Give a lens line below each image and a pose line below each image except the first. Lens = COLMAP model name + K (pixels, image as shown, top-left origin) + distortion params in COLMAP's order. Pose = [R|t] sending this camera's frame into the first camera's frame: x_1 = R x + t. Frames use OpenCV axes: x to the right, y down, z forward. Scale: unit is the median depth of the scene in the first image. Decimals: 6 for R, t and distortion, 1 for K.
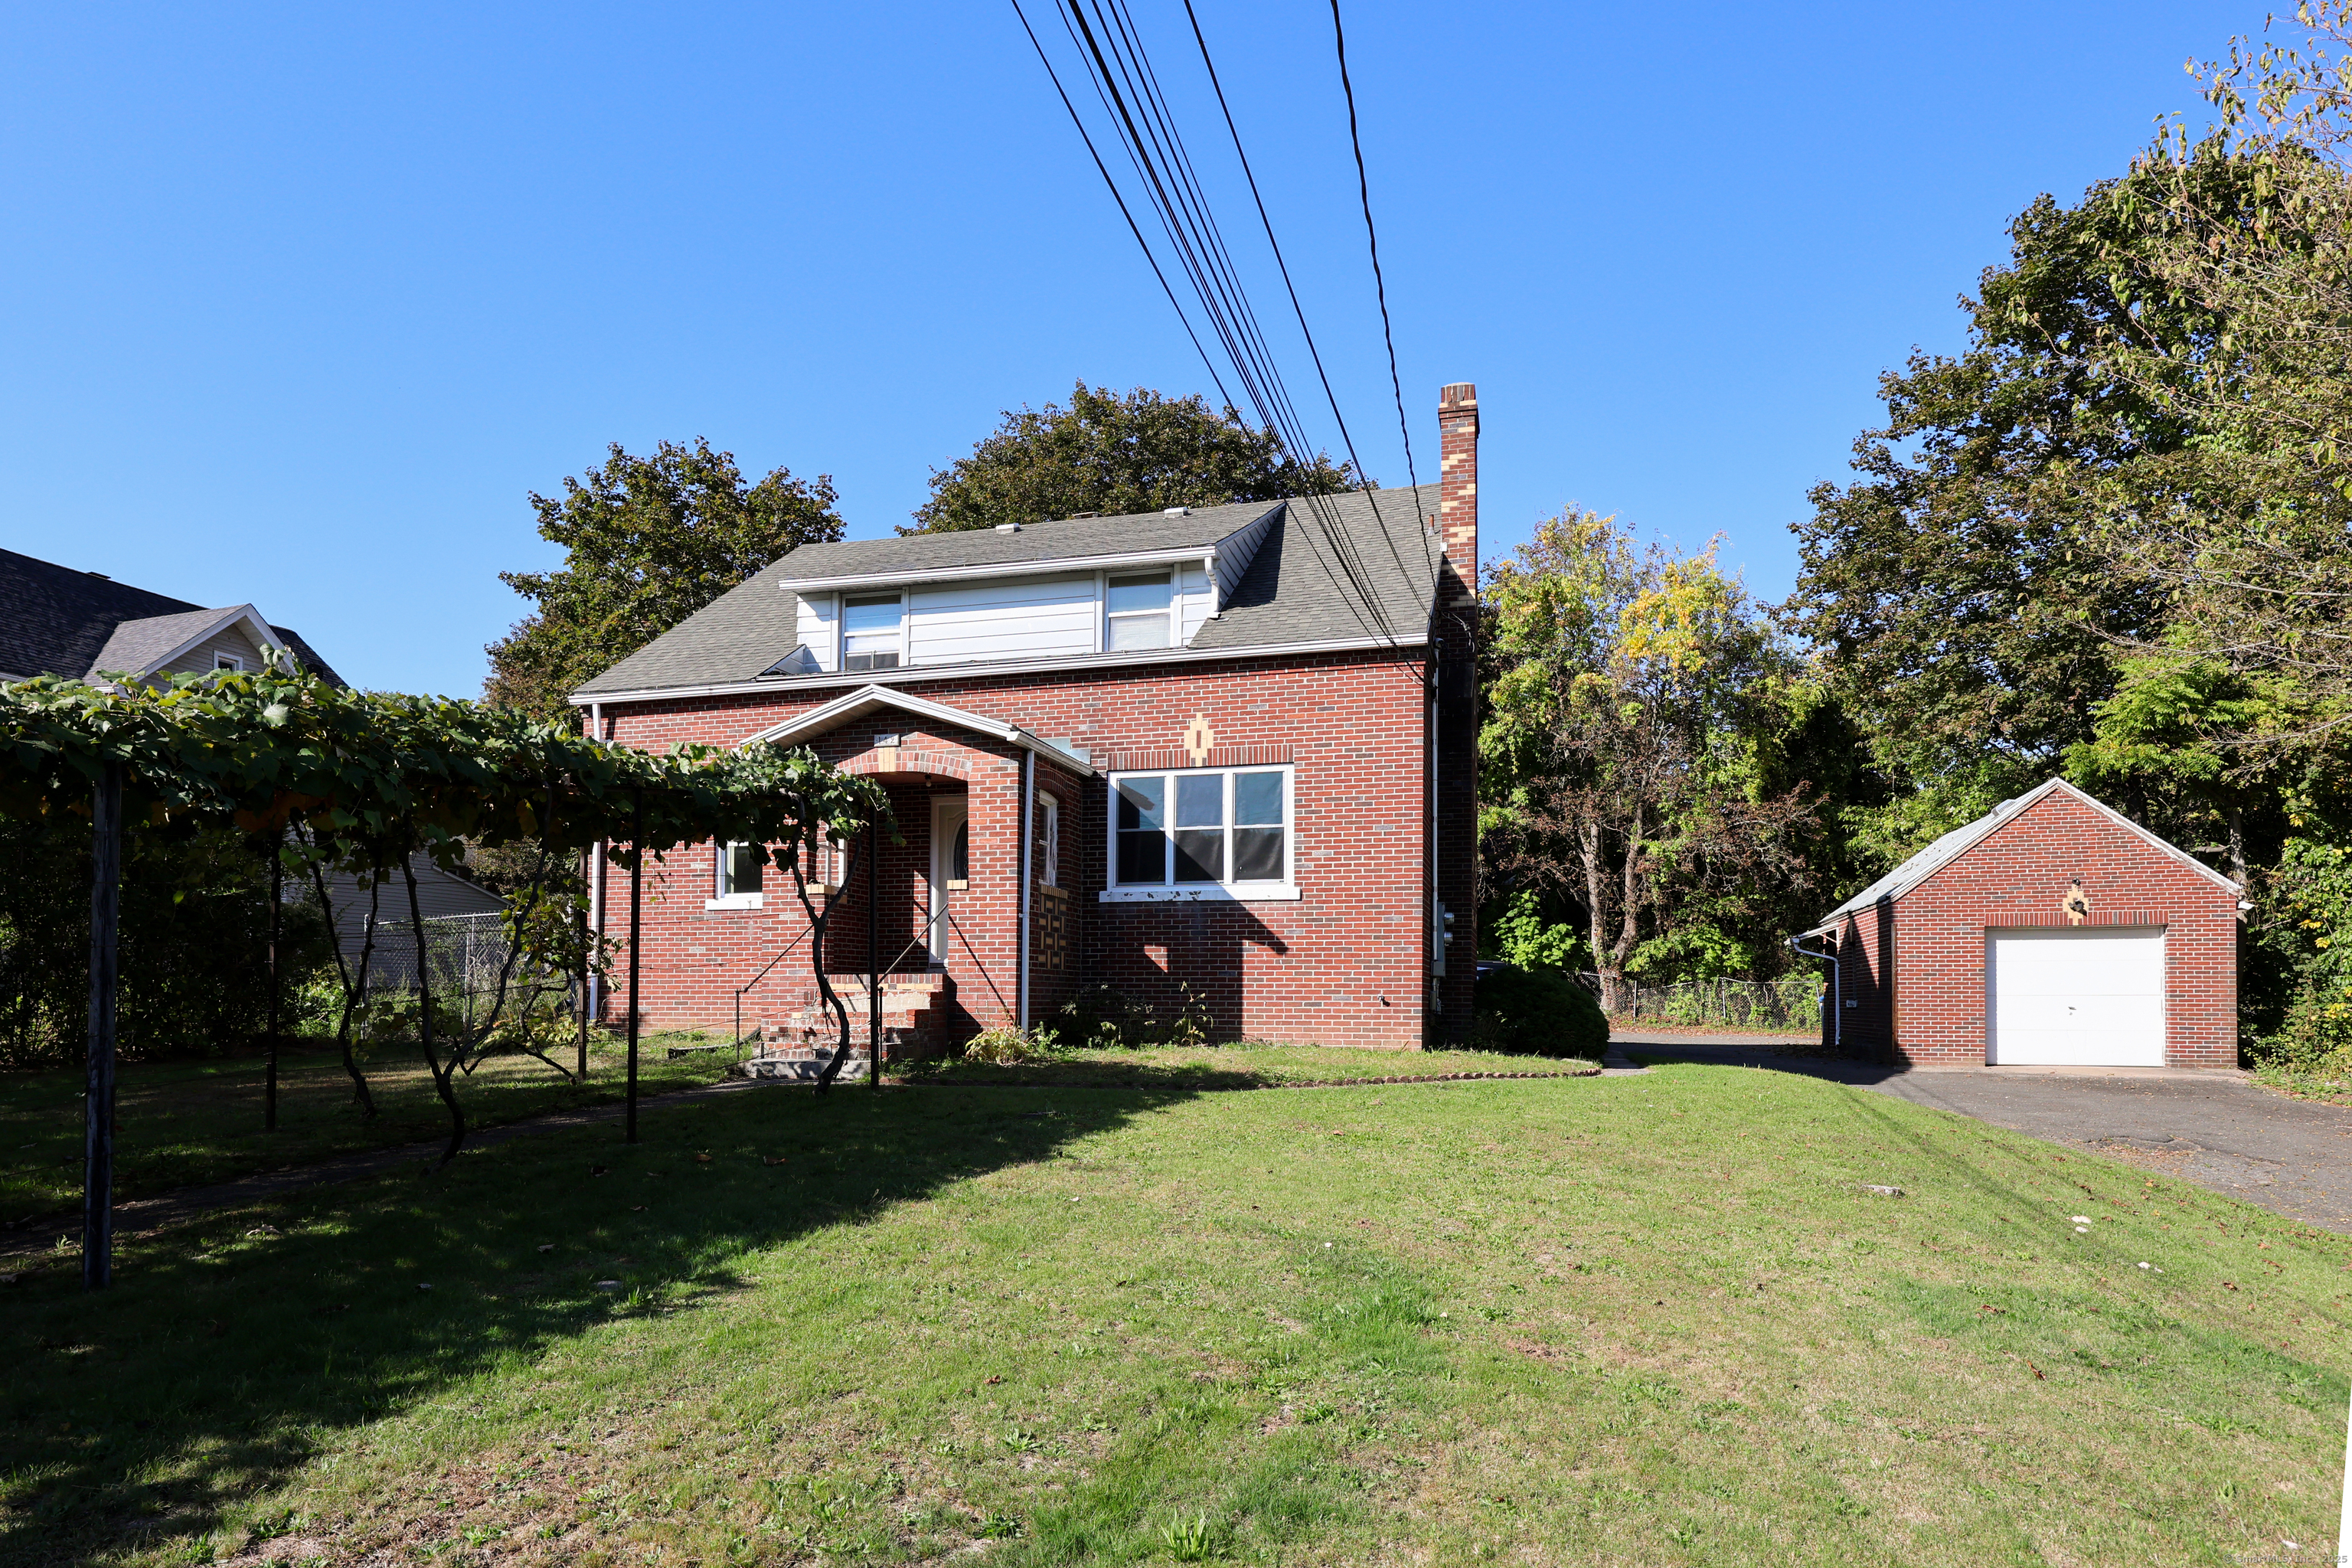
lens RADIAL K [[1370.7, 0, 1111.7], [0, 1370.7, 912.1], [0, 0, 1]] dist [-0.017602, 0.000750]
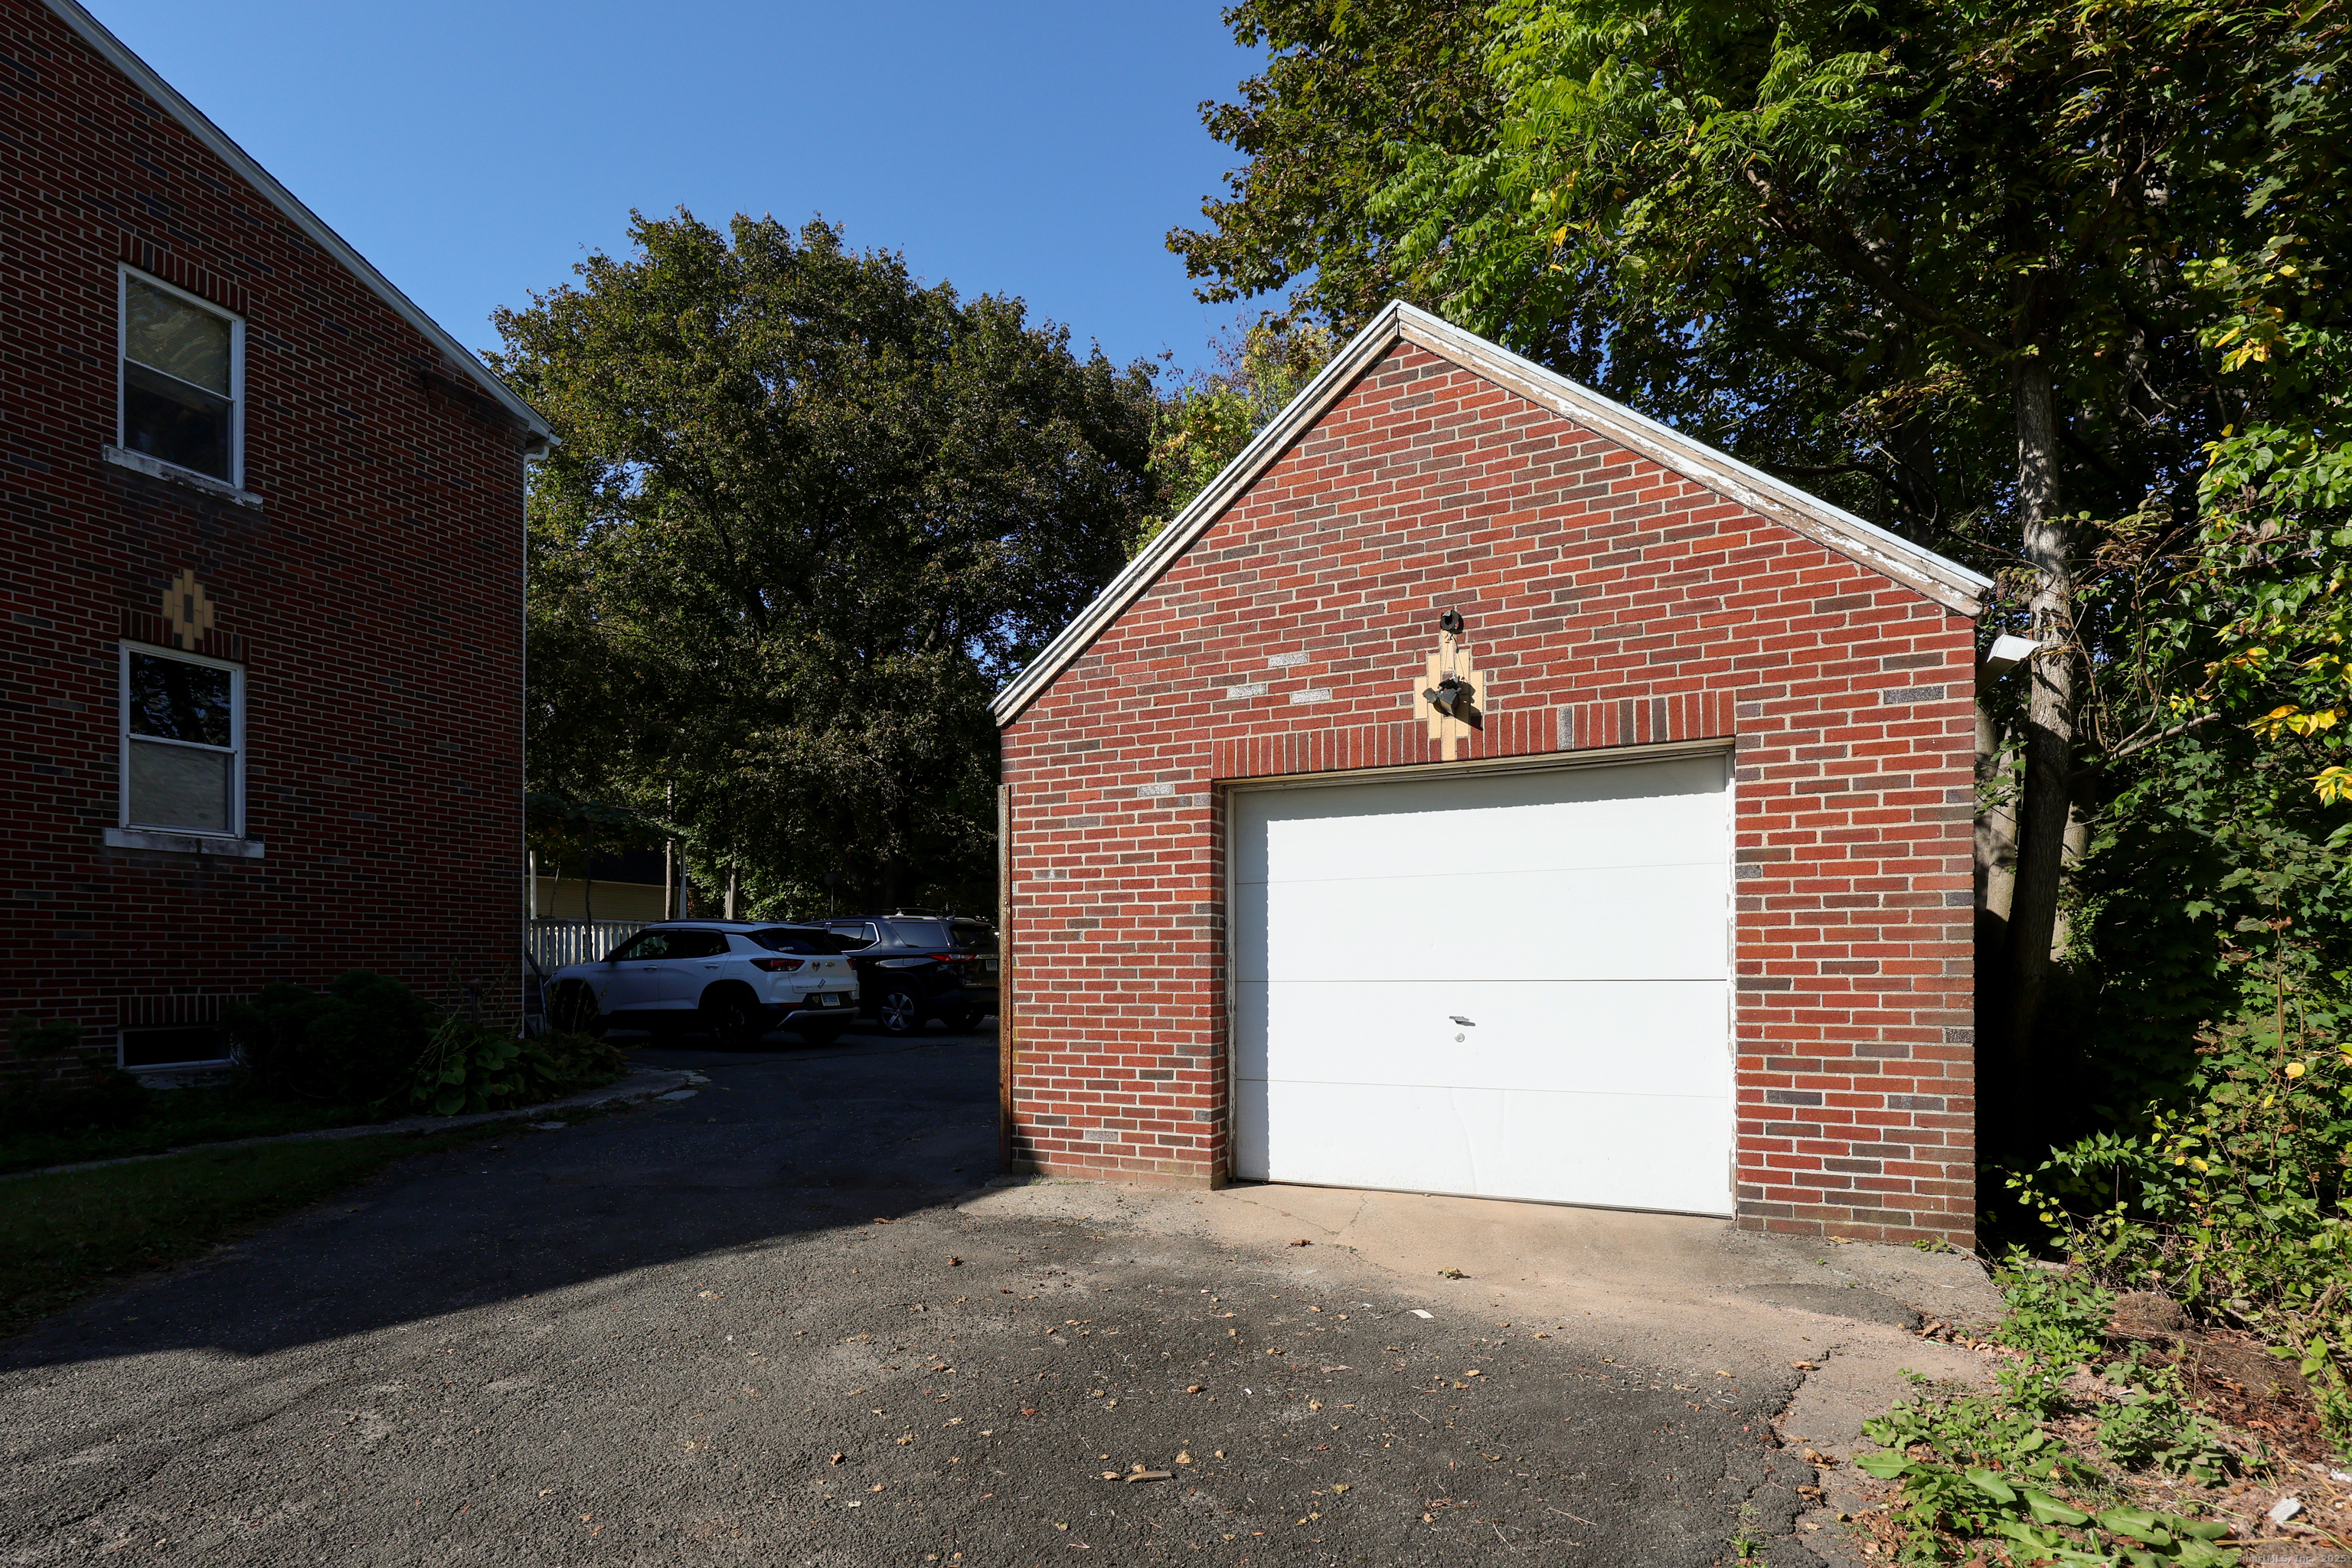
lens RADIAL K [[1059.4, 0, 1195.8], [0, 1059.4, 930.8], [0, 0, 1]] dist [-0.000247, -0.000143]
pose [[0.992469, -0.015285, -0.121537, 0.681289], [0.019782, 0.999160, 0.035885, 0.039020], [0.120887, -0.038019, 0.991938, 0.748668]]
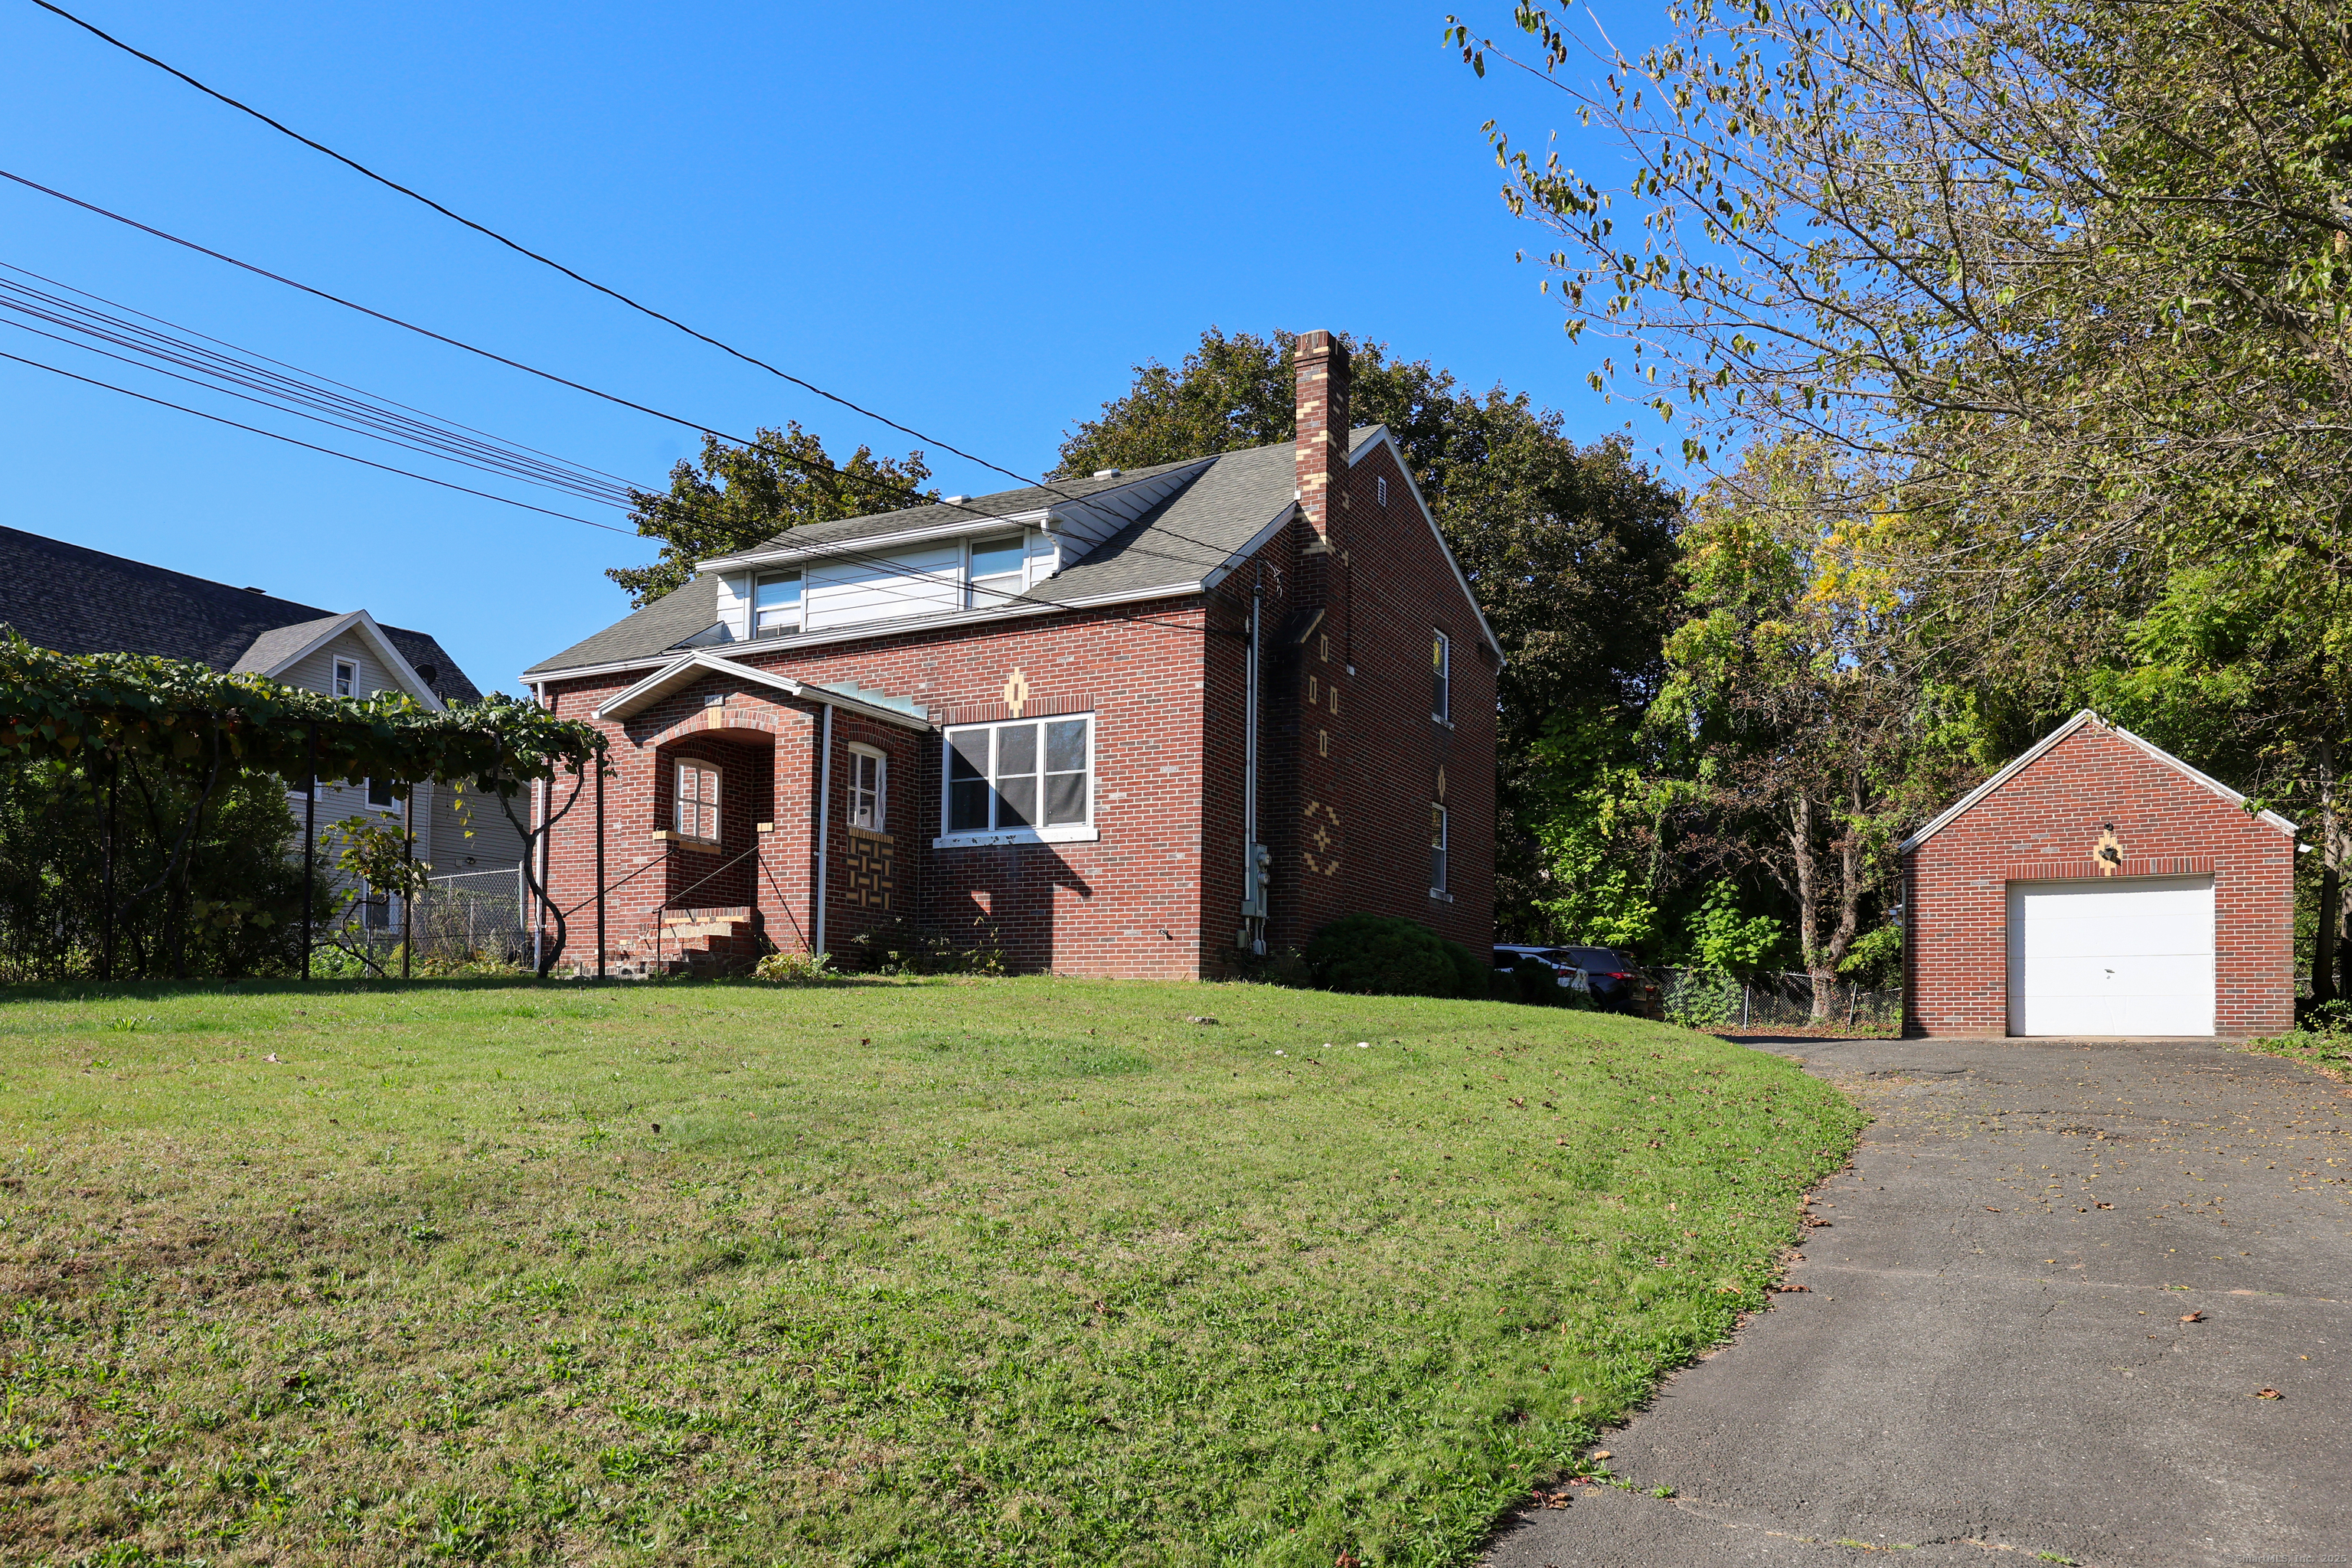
lens RADIAL K [[1671.4, 0, 1172.4], [0, 1671.4, 932.3], [0, 0, 1]] dist [-0.004668, -0.011341]
pose [[0.977832, -0.005315, -0.209322, 0.344286], [0.002542, 0.999905, -0.013517, 0.058882], [0.209374, 0.012685, 0.977753, -0.179129]]
